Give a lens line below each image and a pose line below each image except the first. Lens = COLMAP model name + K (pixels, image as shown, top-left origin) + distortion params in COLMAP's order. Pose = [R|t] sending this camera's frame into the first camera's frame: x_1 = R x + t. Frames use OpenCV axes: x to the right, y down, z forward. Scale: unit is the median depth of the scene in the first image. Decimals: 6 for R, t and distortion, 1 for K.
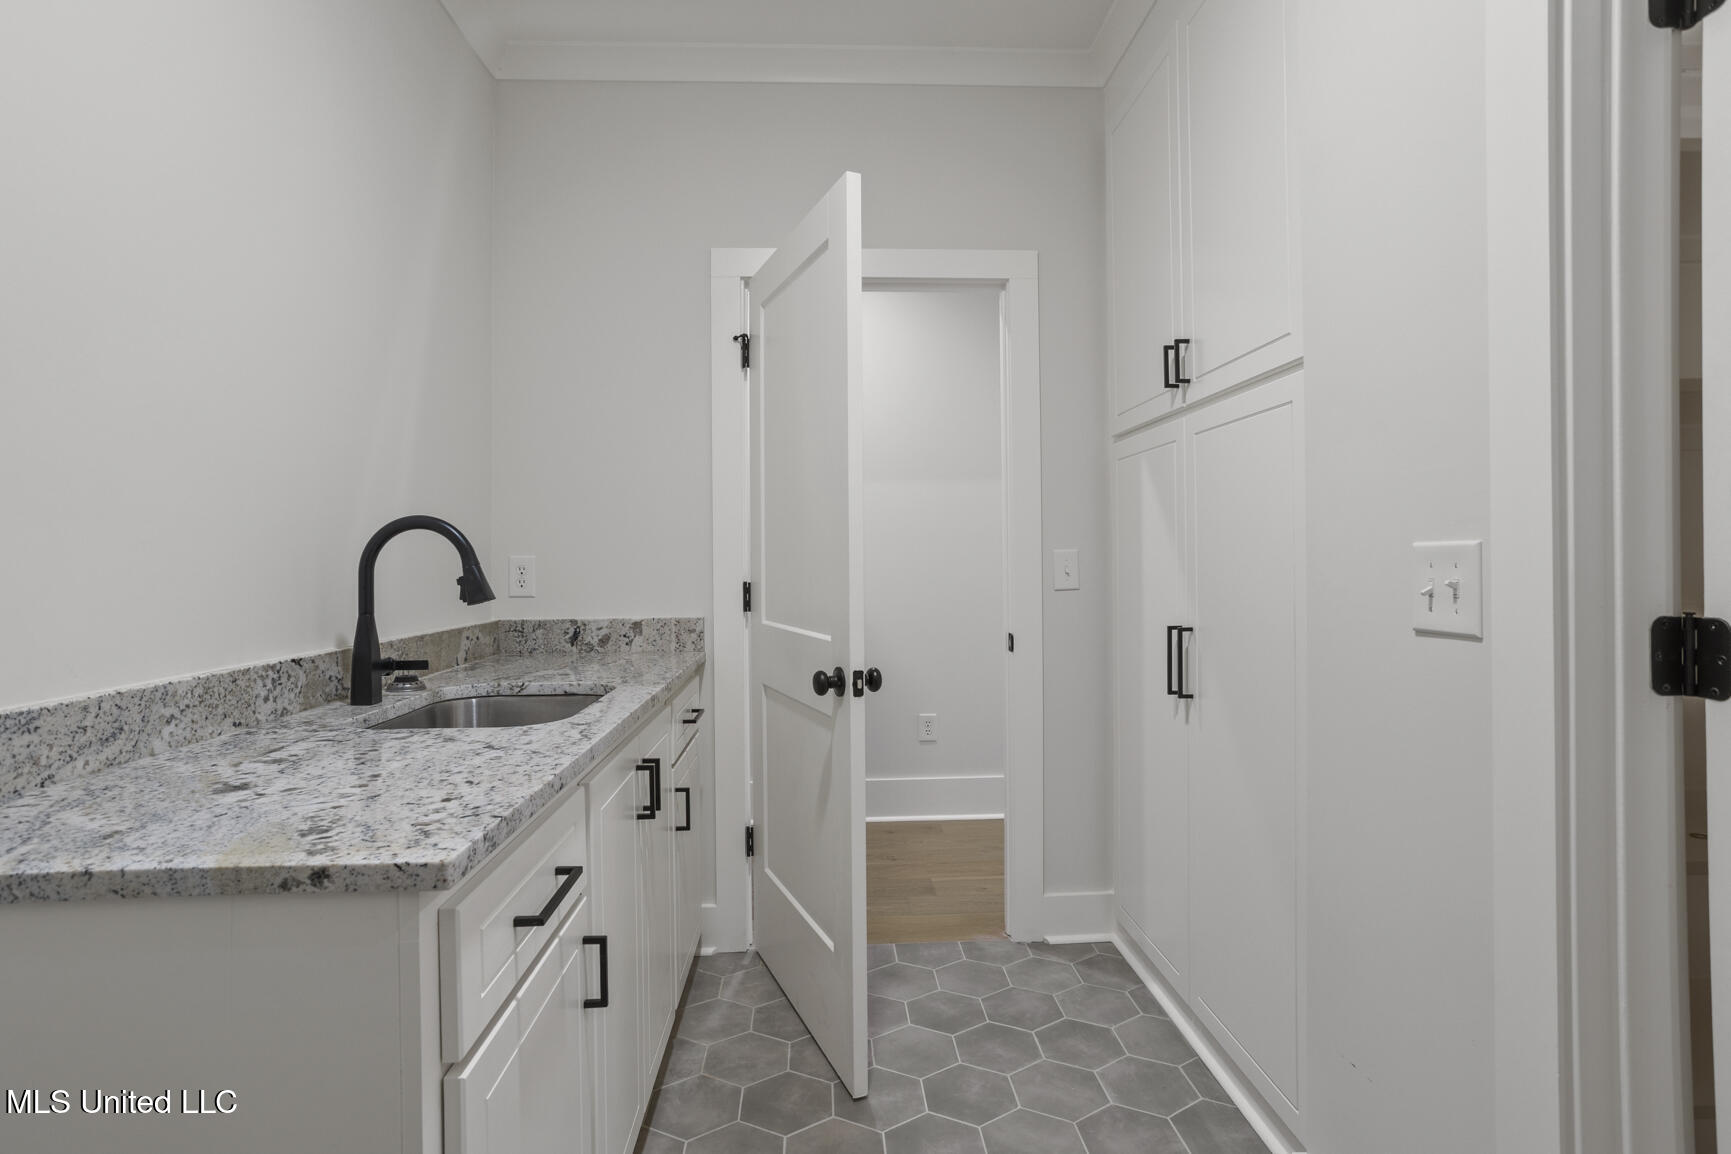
lens RADIAL K [[866.1, 0, 865.9], [0, 866.1, 567.7], [0, 0, 1]] dist [0.000447, 0.000035]
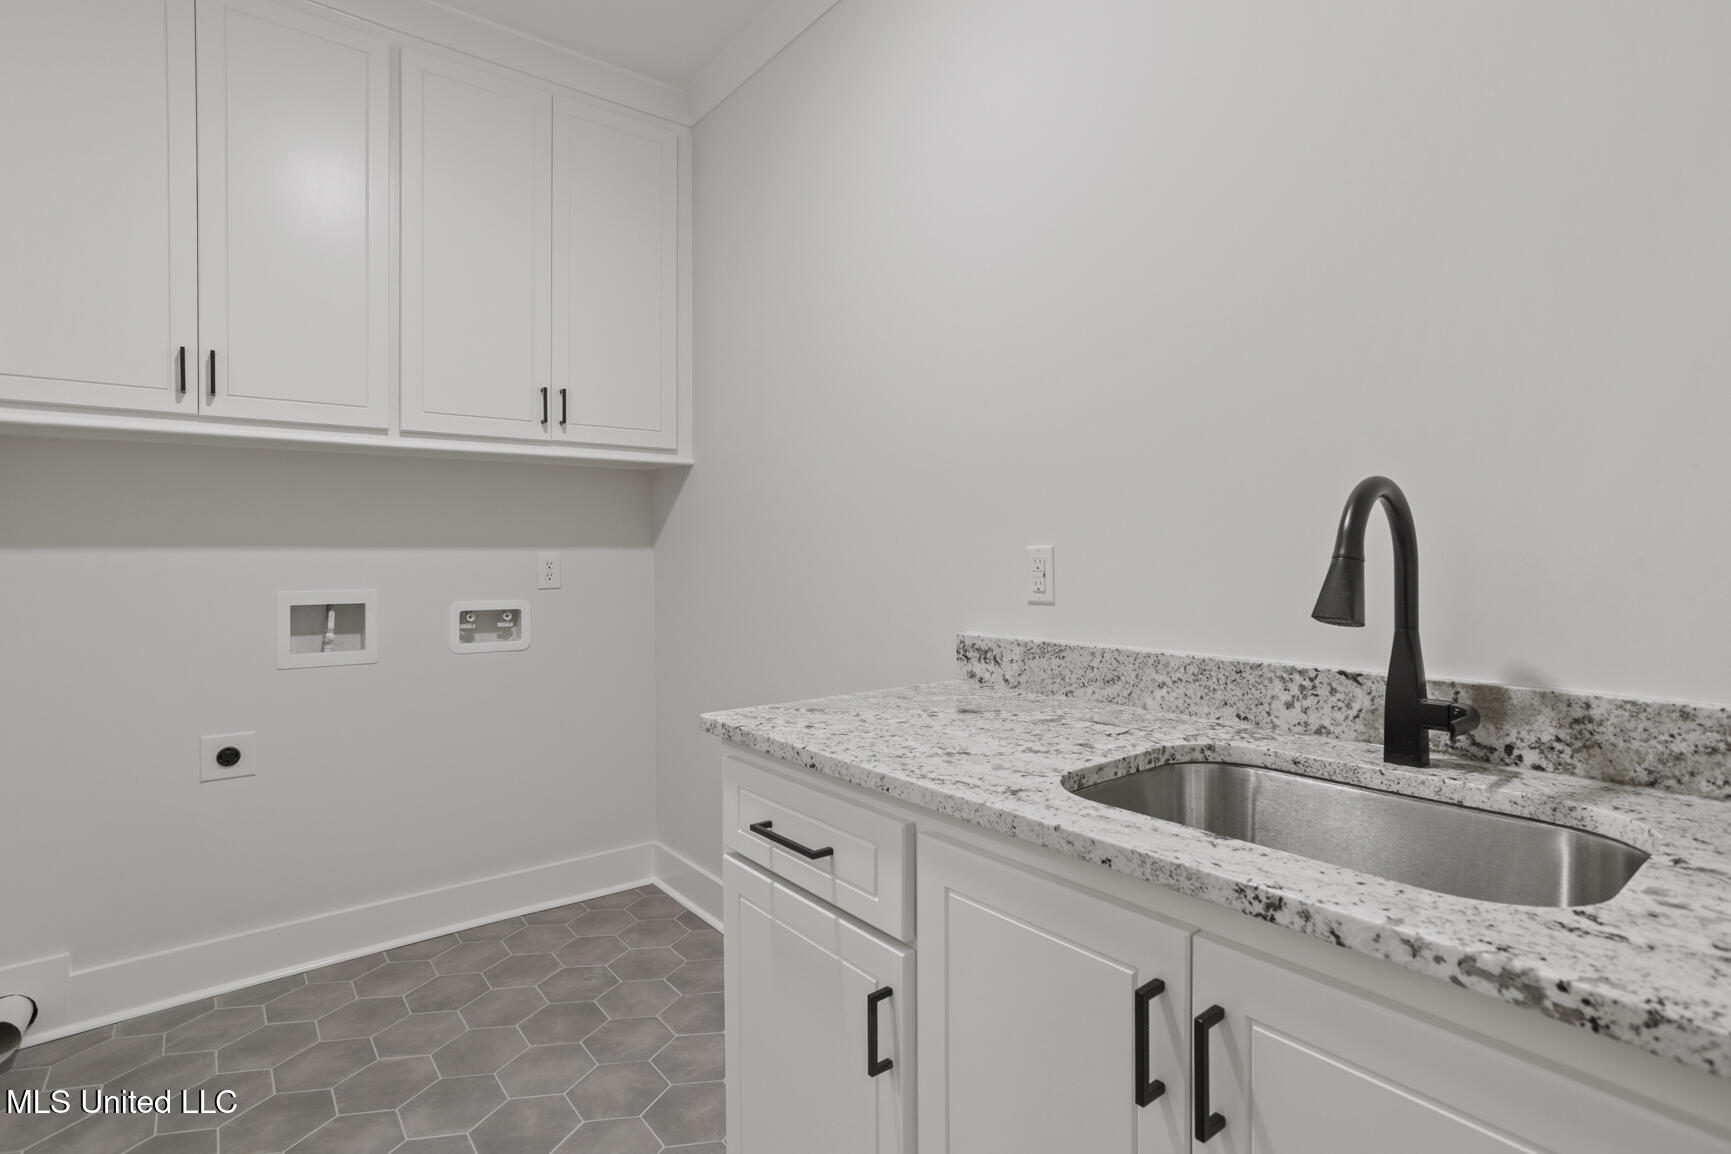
lens RADIAL K [[866.1, 0, 870.0], [0, 866.1, 565.3], [0, 0, 1]] dist [0.000447, 0.000035]
pose [[-0.815283, 0.021159, -0.578676, 0.171784], [0.007418, 0.999632, 0.026101, -0.017824], [0.579016, 0.016987, -0.815140, 1.553868]]
